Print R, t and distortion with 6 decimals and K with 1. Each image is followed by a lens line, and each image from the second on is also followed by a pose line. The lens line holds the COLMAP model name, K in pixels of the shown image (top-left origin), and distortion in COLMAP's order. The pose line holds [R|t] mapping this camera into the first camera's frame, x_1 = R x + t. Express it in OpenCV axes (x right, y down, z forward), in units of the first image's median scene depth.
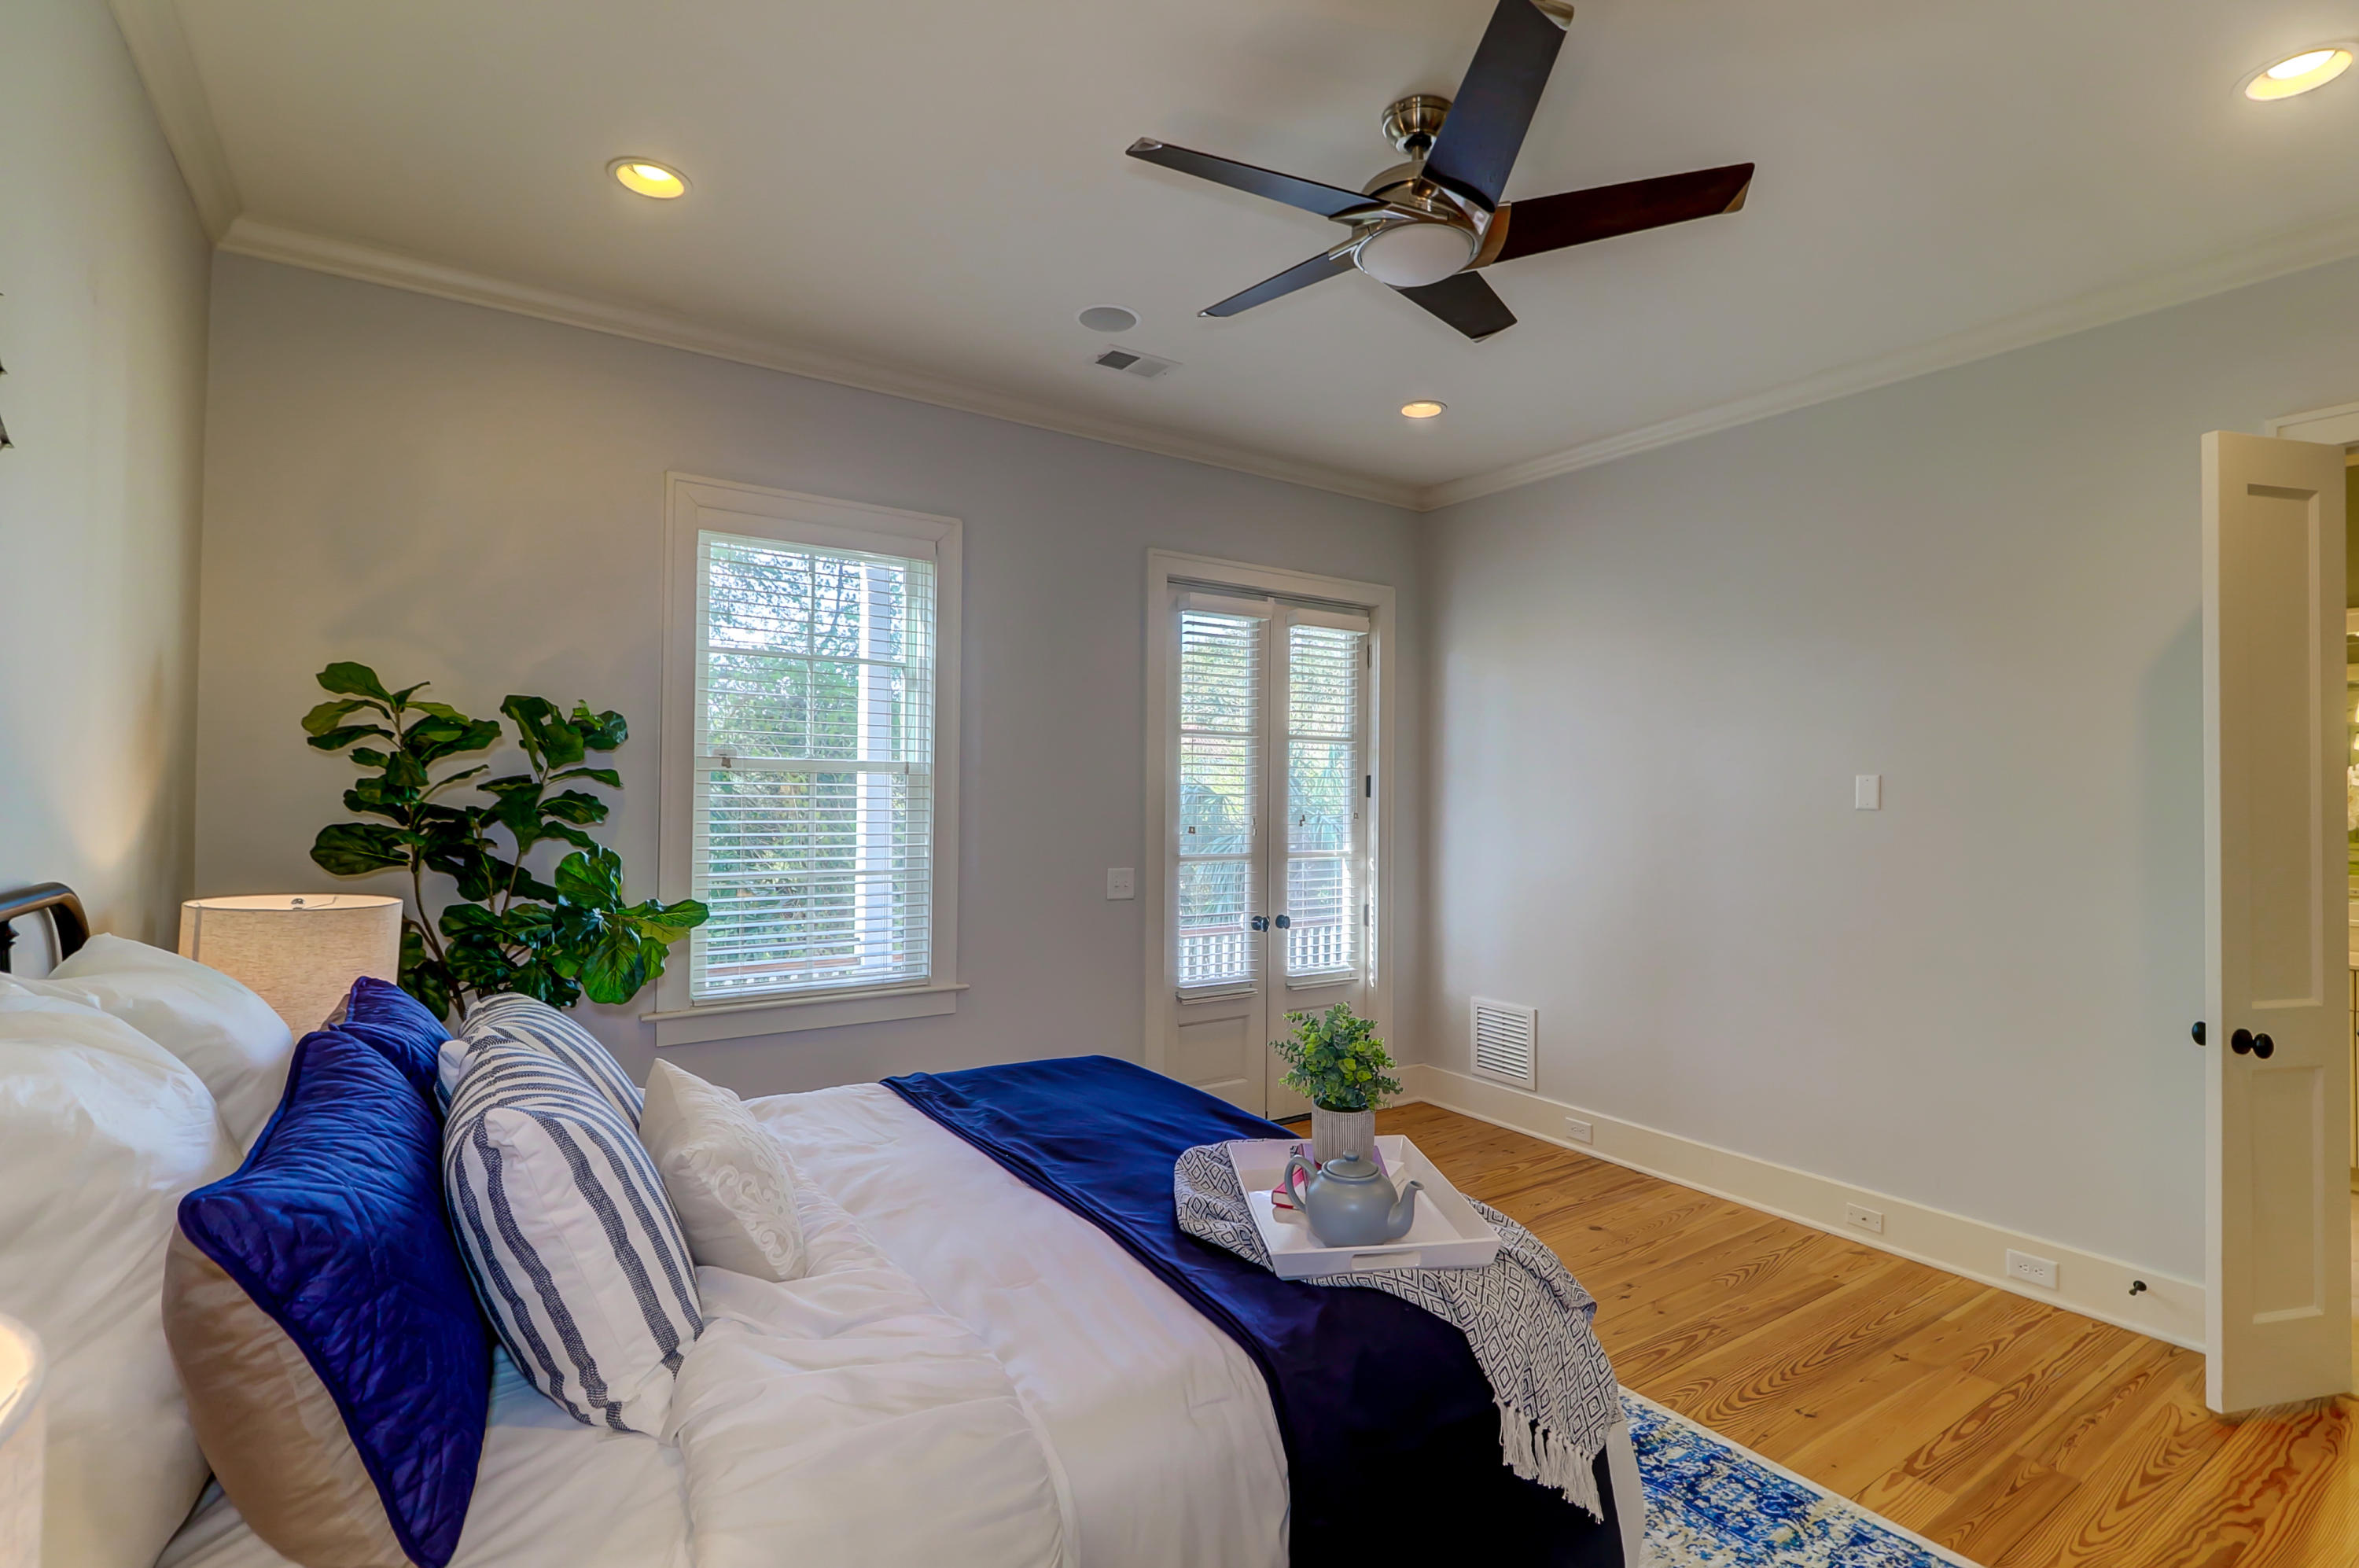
lens RADIAL K [[1088.9, 0, 1168.2], [0, 1088.9, 777.7], [0, 0, 1]] dist [0.002685, -0.002378]
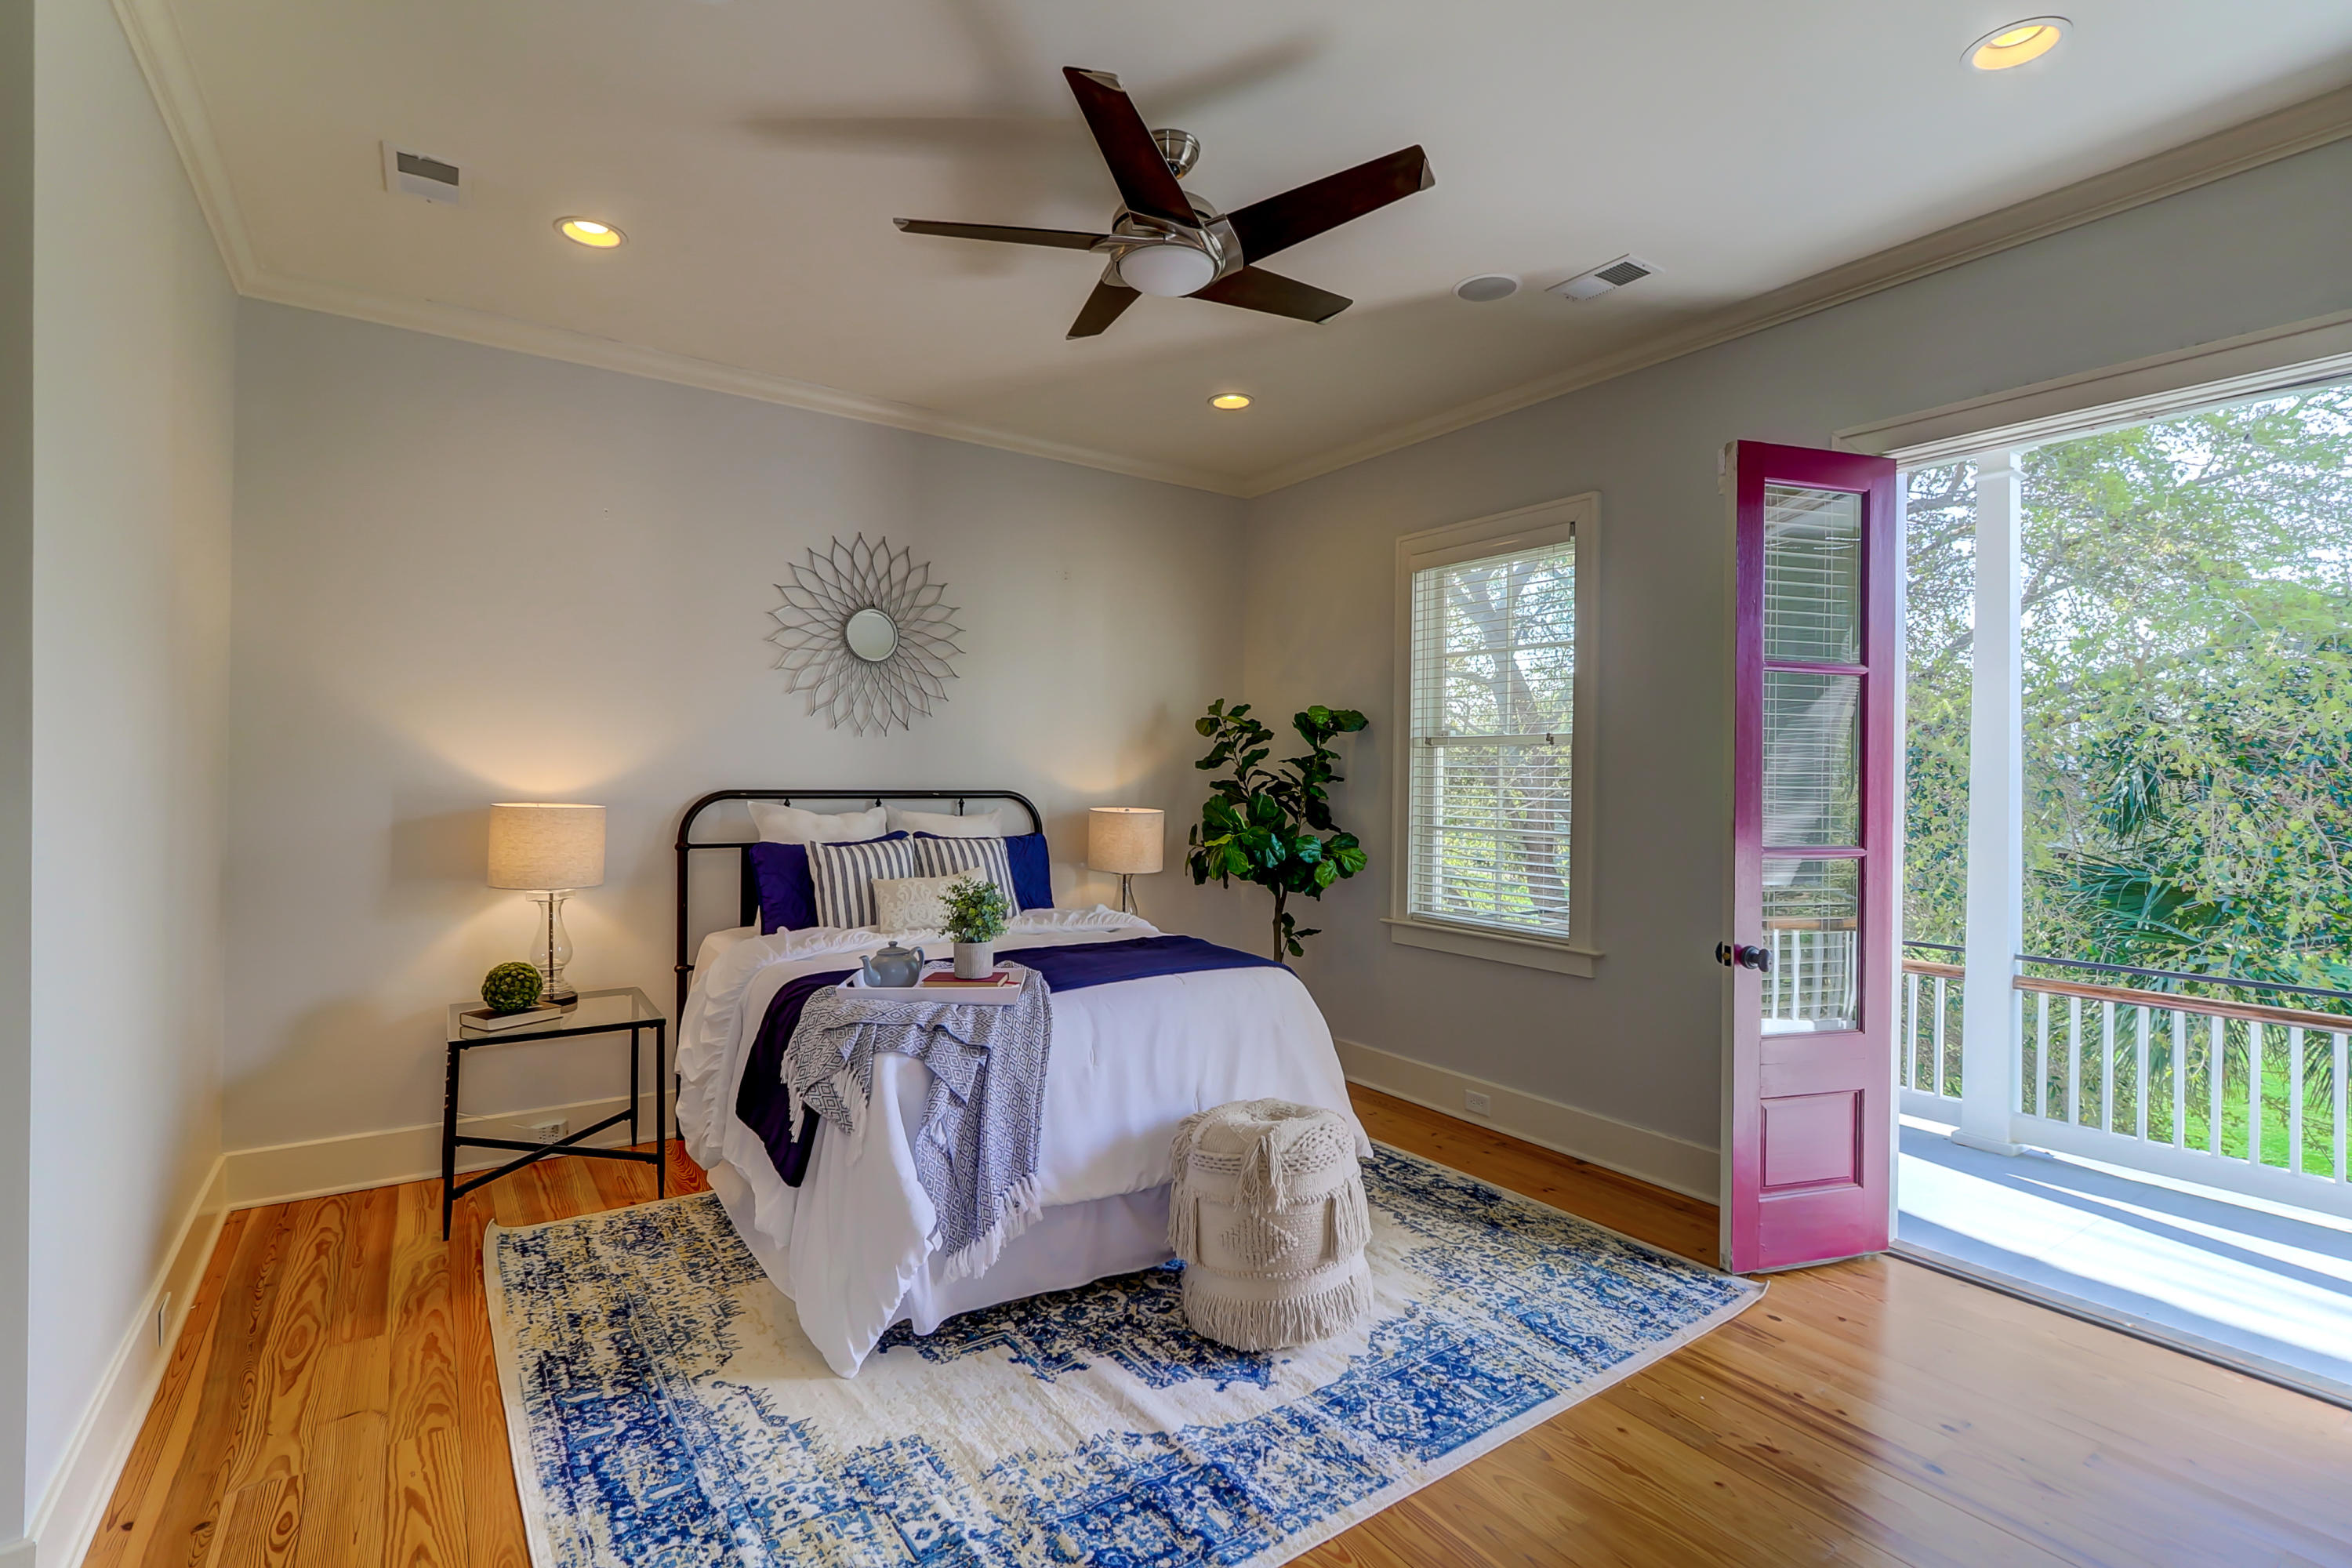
lens RADIAL K [[1085.6, 0, 1169.0], [0, 1085.6, 780.4], [0, 0, 1]] dist [0.002685, -0.002378]
pose [[0.007596, -0.001855, -0.999969, 1.215271], [0.001559, 0.999997, -0.001843, 0.046707], [0.999970, -0.001545, 0.007599, 0.888310]]
